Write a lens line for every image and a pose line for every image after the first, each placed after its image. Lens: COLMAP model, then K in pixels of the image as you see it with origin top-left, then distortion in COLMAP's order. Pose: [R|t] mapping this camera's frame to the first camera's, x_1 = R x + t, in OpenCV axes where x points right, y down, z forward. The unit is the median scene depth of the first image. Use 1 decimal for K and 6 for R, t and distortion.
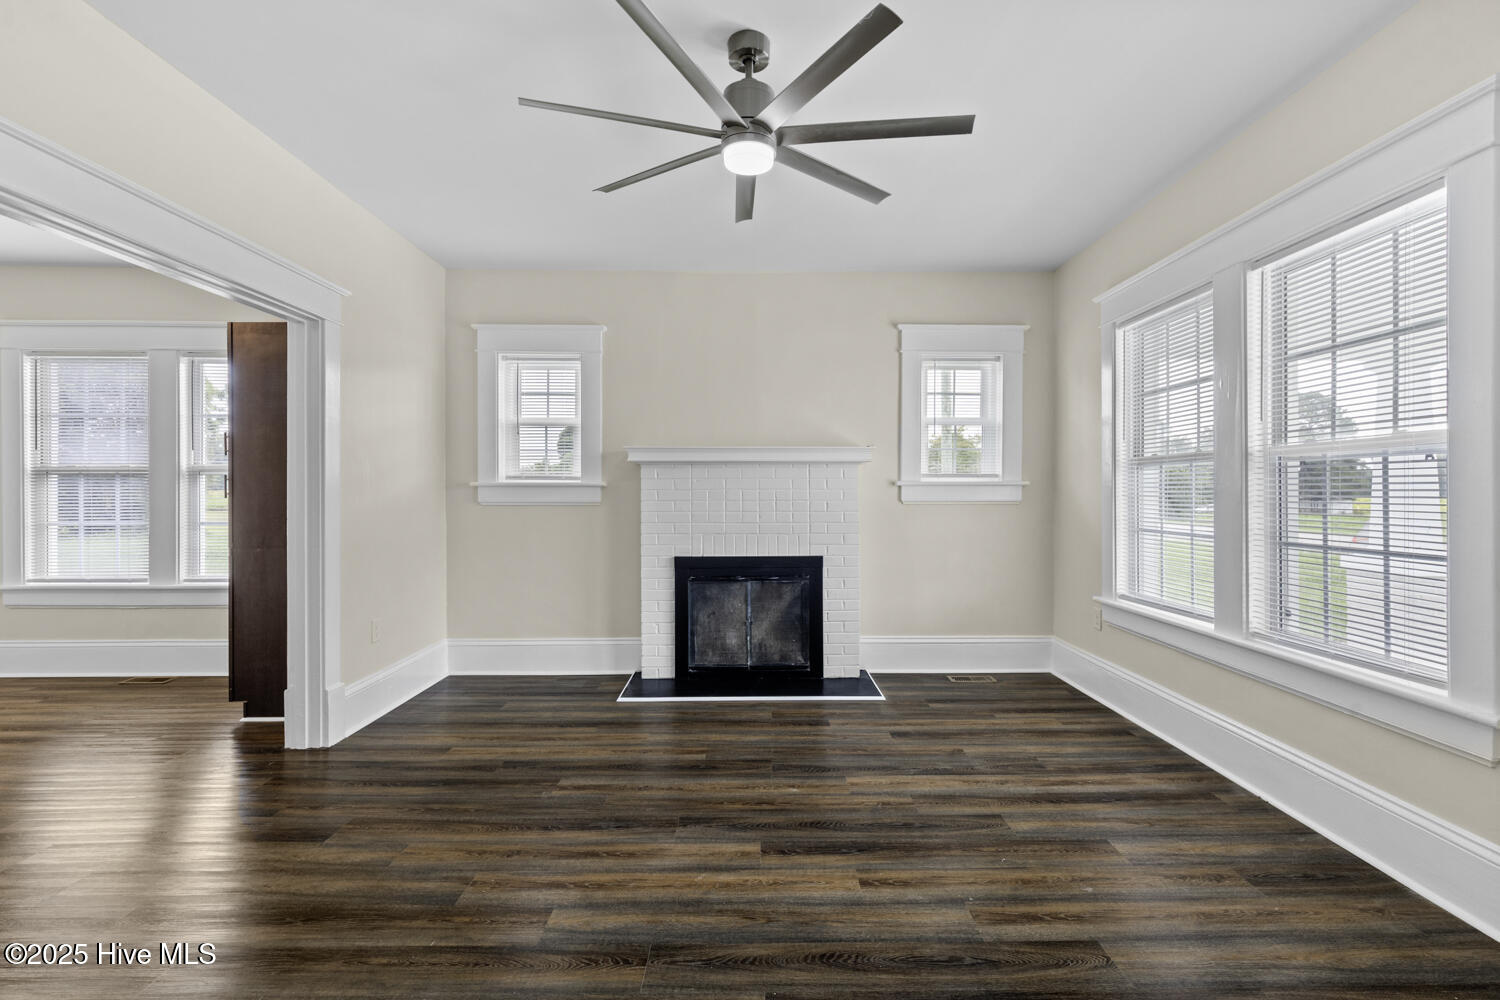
lens RADIAL K [[687.5, 0, 754.0], [0, 687.5, 495.7], [0, 0, 1]] dist [0.010529, -0.004127]
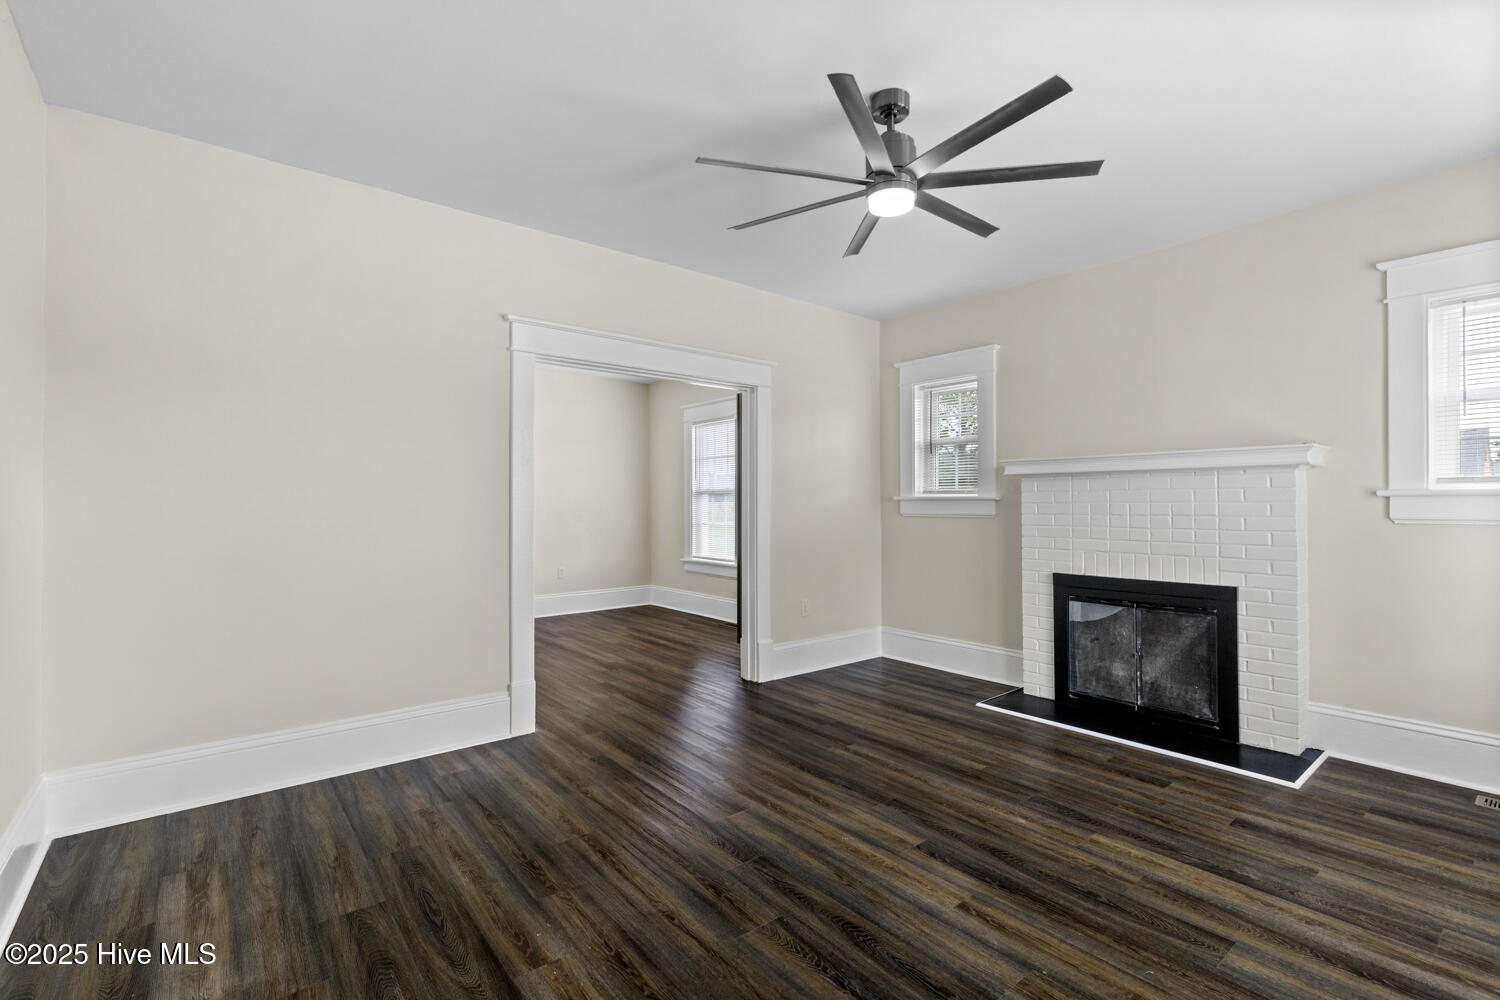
lens RADIAL K [[687.5, 0, 758.7], [0, 687.5, 498.3], [0, 0, 1]] dist [0.010529, -0.004127]
pose [[0.618811, -0.006976, -0.785509, 0.470272], [-0.005005, 0.999905, -0.012824, -0.000791], [0.785524, 0.011867, 0.618717, 0.101801]]
